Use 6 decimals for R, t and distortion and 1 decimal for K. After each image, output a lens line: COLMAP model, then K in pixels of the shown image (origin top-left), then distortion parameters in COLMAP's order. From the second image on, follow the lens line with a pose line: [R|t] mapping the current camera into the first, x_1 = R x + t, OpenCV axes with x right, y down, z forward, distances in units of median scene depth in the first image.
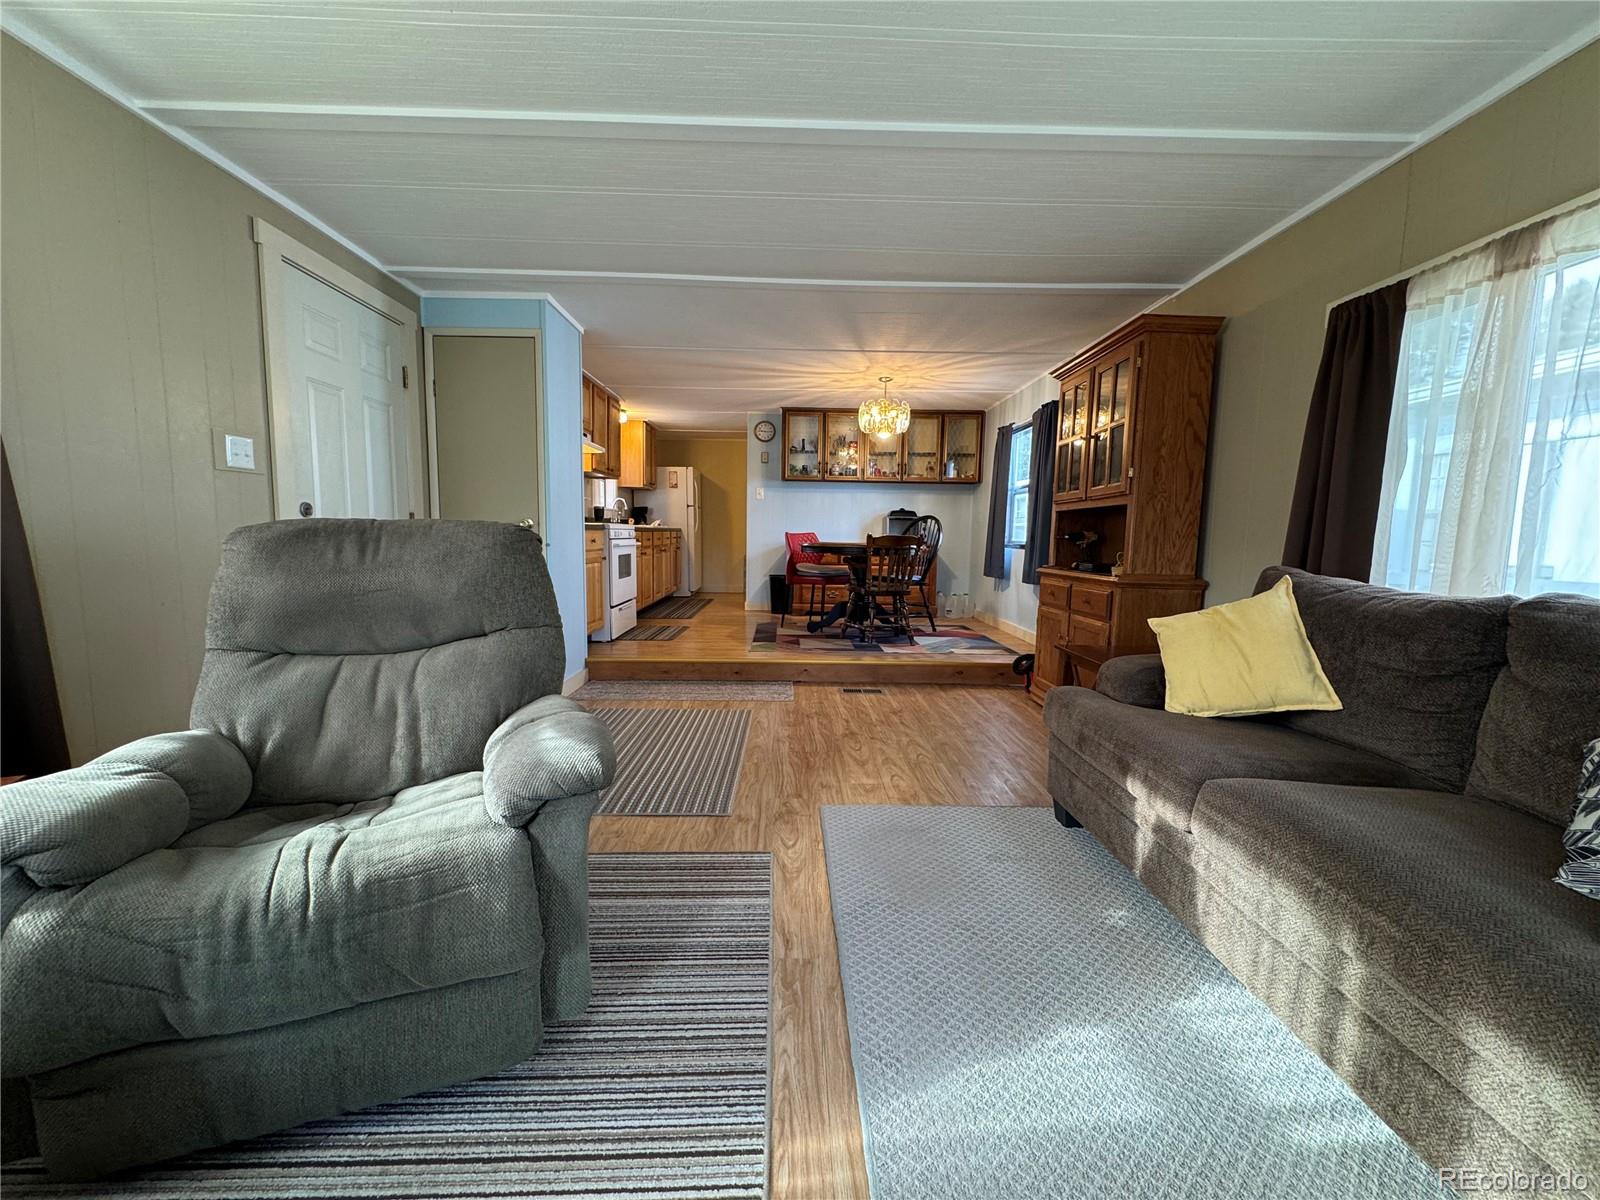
lens RADIAL K [[636.7, 0, 800.2], [0, 636.7, 603.5], [0, 0, 1]] dist [-0.003273, 0.000096]
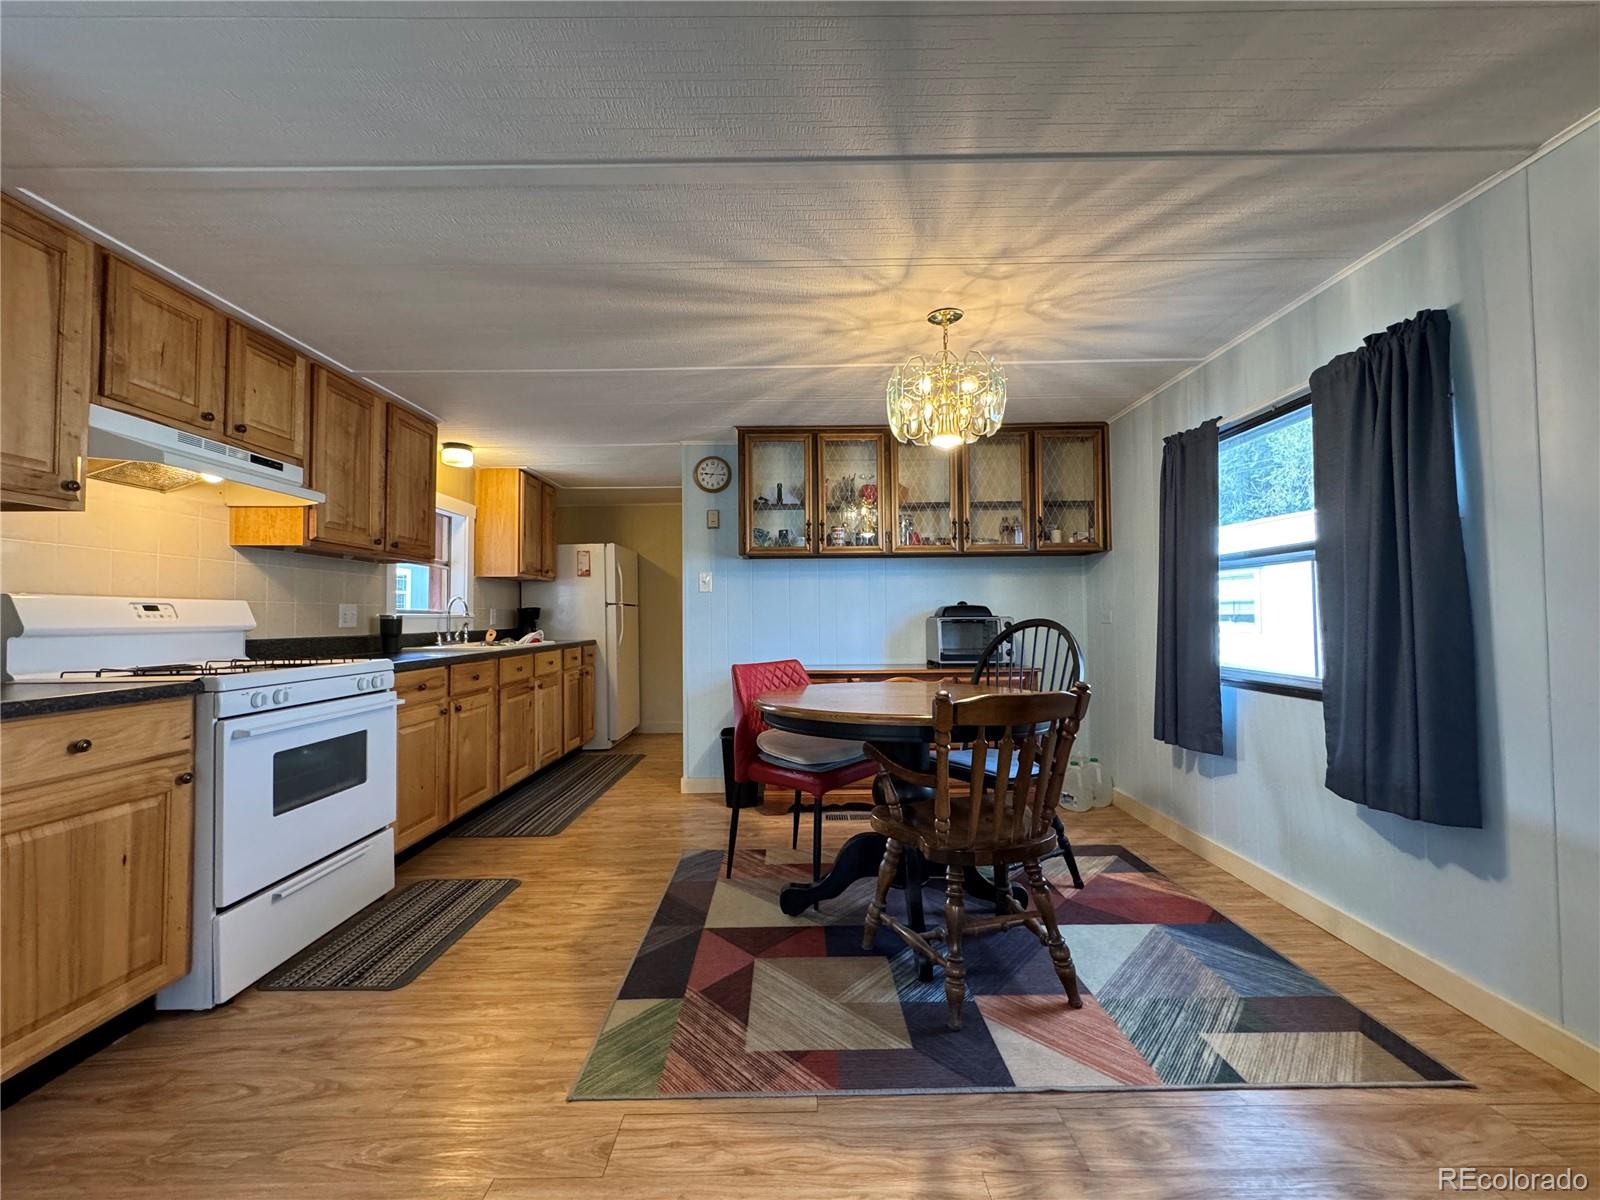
lens RADIAL K [[636.7, 0, 800.7], [0, 636.7, 599.4], [0, 0, 1]] dist [-0.003273, 0.000096]
pose [[0.999598, -0.026576, -0.009850, 0.026931], [0.024941, 0.989878, -0.139709, -0.079367], [0.013464, 0.139407, 0.990144, 0.461041]]
